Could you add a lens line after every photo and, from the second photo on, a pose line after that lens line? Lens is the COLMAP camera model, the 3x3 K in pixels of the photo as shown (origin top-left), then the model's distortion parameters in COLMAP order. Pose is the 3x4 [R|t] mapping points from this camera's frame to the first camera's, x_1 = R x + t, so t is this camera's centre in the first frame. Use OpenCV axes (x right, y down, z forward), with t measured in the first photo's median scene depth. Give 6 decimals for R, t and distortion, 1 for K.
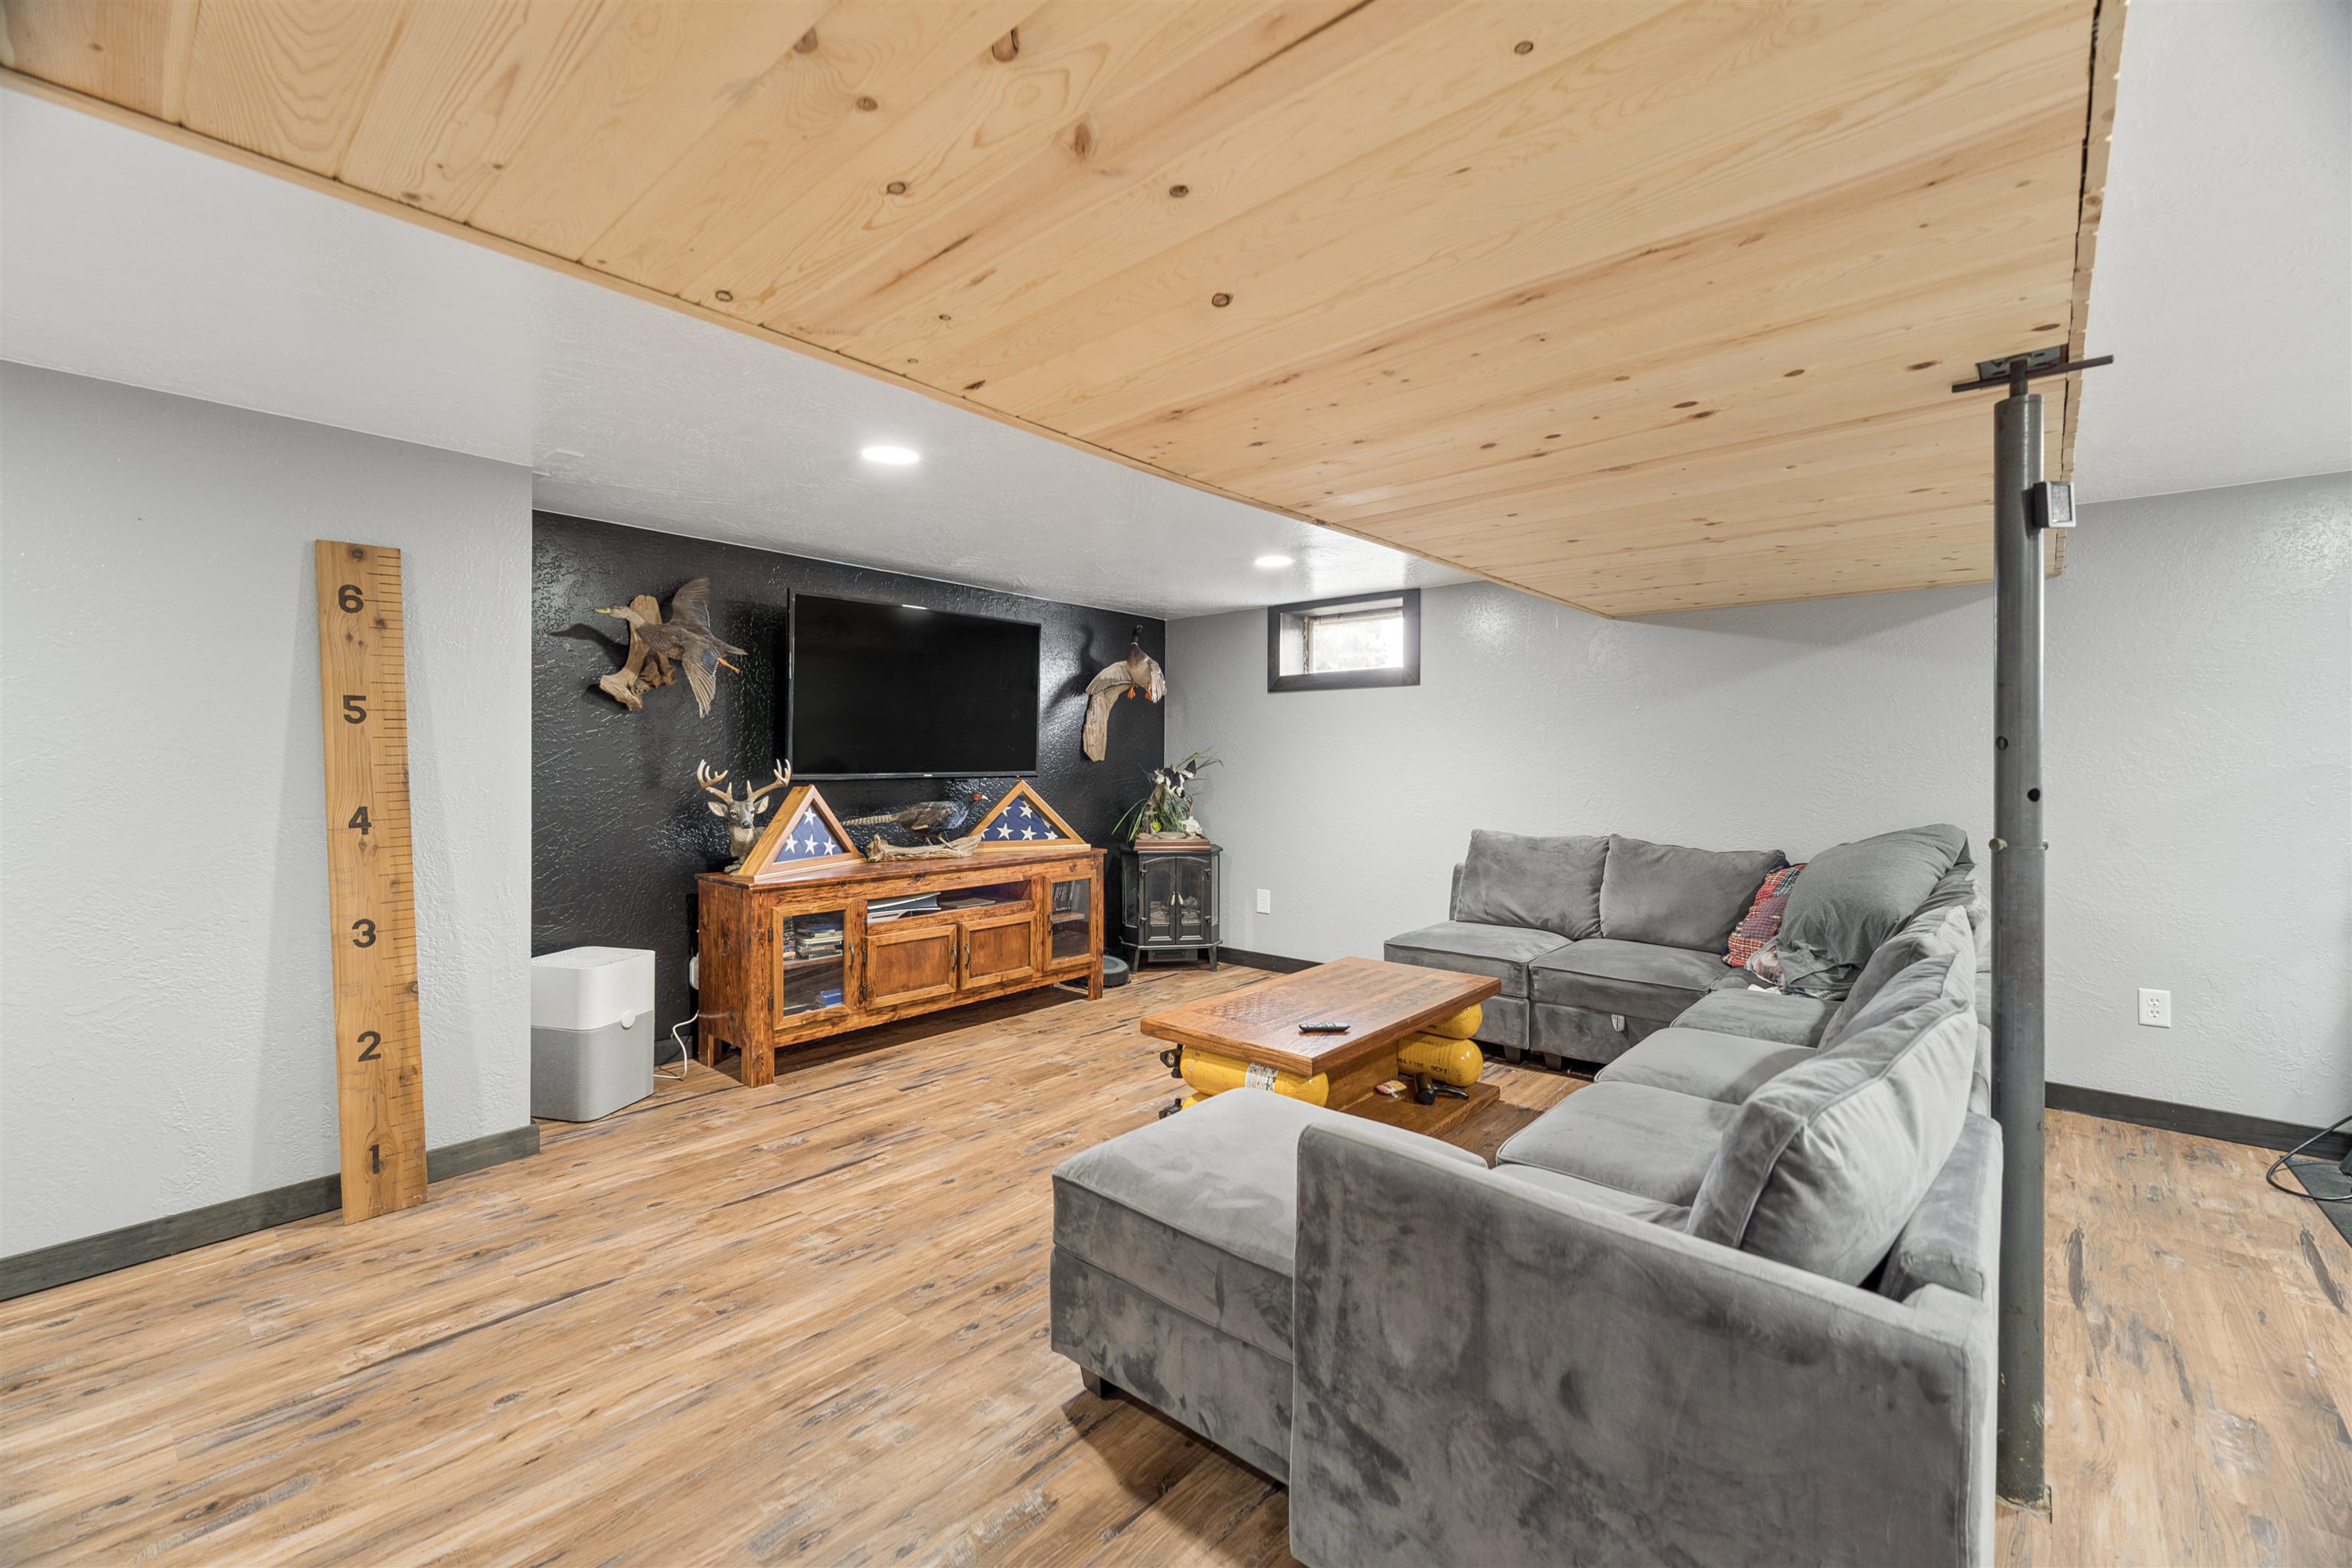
lens RADIAL K [[984.6, 0, 1171.4], [0, 984.6, 760.7], [0, 0, 1]] dist [0.001210, -0.000145]
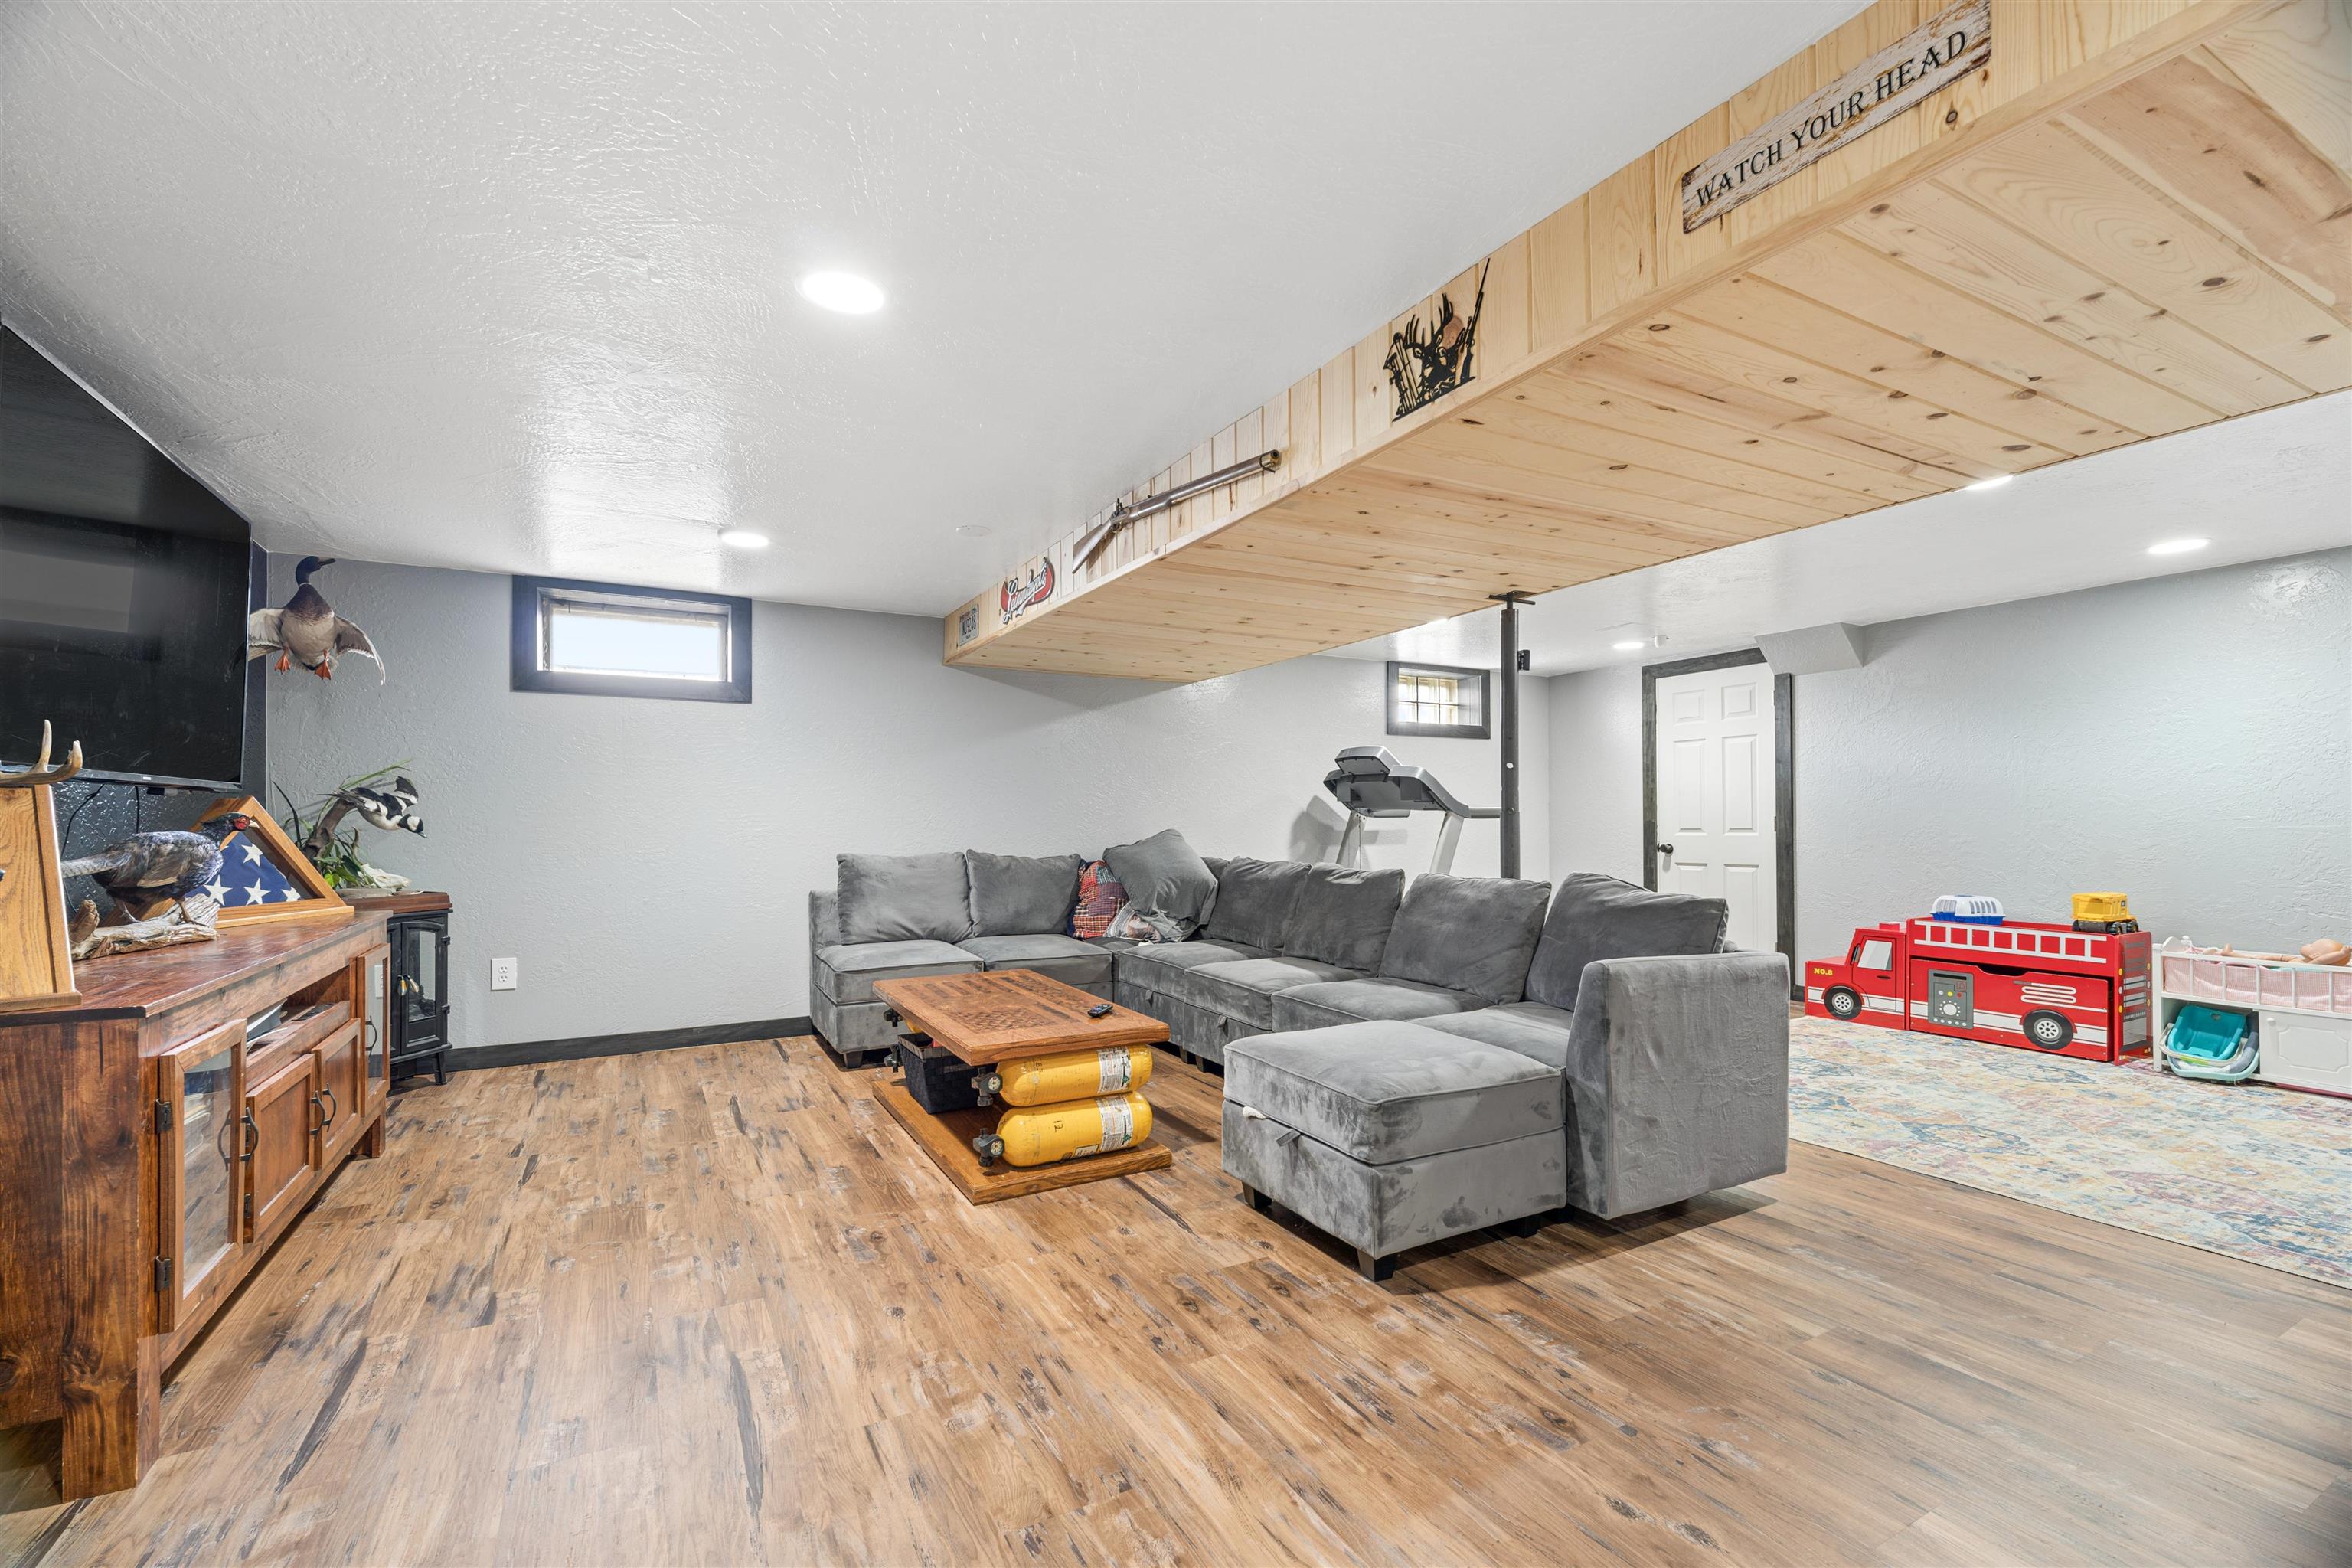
lens RADIAL K [[994.5, 0, 1166.5], [0, 994.5, 813.7], [0, 0, 1]] dist [0.004832, -0.000487]
pose [[0.346677, 0.004548, 0.937974, -0.650366], [0.002850, 0.999979, -0.005902, 0.044212], [-0.937980, 0.004719, 0.346657, 0.415773]]
